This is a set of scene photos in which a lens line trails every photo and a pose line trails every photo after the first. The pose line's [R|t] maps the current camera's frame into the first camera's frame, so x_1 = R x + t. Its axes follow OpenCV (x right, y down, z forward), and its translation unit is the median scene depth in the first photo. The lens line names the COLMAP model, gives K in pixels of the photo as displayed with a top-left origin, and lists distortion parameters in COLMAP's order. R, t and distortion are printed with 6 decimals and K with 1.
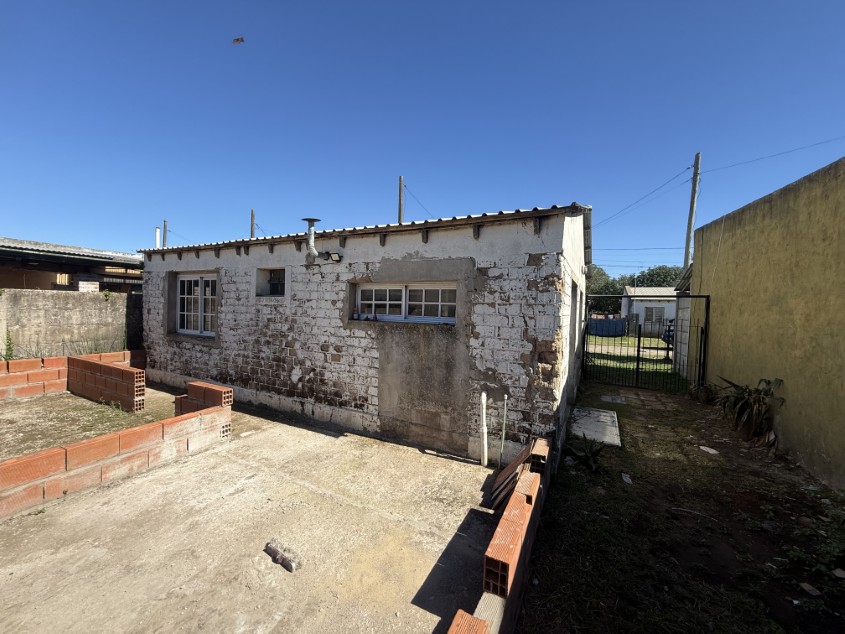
lens RADIAL K [[336.6, 0, 422.2], [0, 336.6, 319.8], [0, 0, 1]] dist [0.001656, 0.000111]
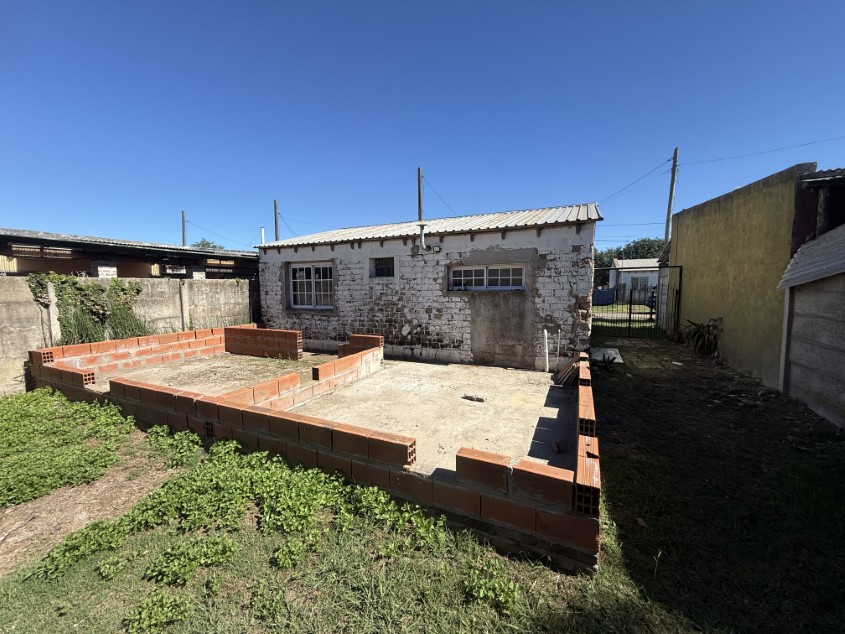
lens RADIAL K [[336.6, 0, 421.8], [0, 336.6, 319.5], [0, 0, 1]] dist [0.001656, 0.000111]
pose [[0.998675, -0.040626, 0.031578, -0.381988], [0.038644, 0.997387, 0.061032, 0.032008], [-0.033975, -0.059731, 0.997636, -0.513903]]
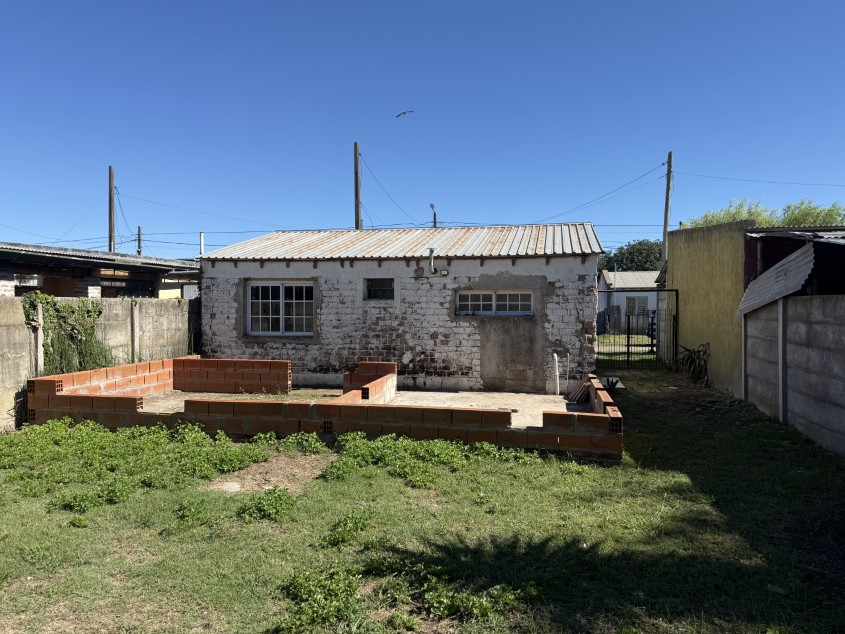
lens RADIAL K [[590.8, 0, 419.8], [0, 590.8, 321.1], [0, 0, 1]] dist [0.074397, -0.043993]
pose [[0.966954, -0.033418, 0.252751, -1.003380], [0.034759, 0.999395, -0.000843, 0.021414], [-0.252570, 0.009601, 0.967531, -1.422588]]
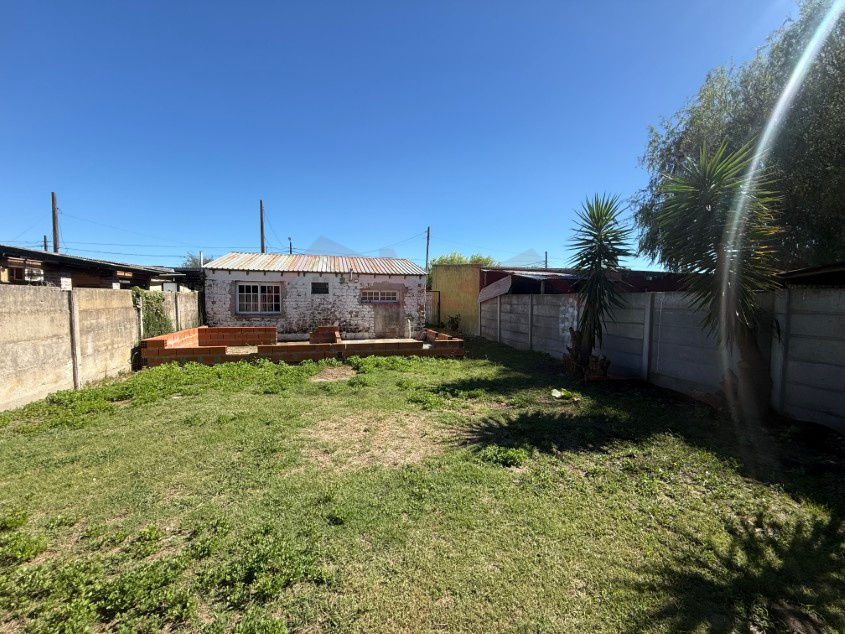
lens RADIAL K [[336.6, 0, 422.4], [0, 336.6, 317.2], [0, 0, 1]] dist [0.001656, 0.000111]
pose [[0.741562, -0.058818, 0.668301, -1.785200], [0.037198, 0.998222, 0.046579, 0.013624], [-0.669852, -0.009682, 0.742431, -1.536127]]
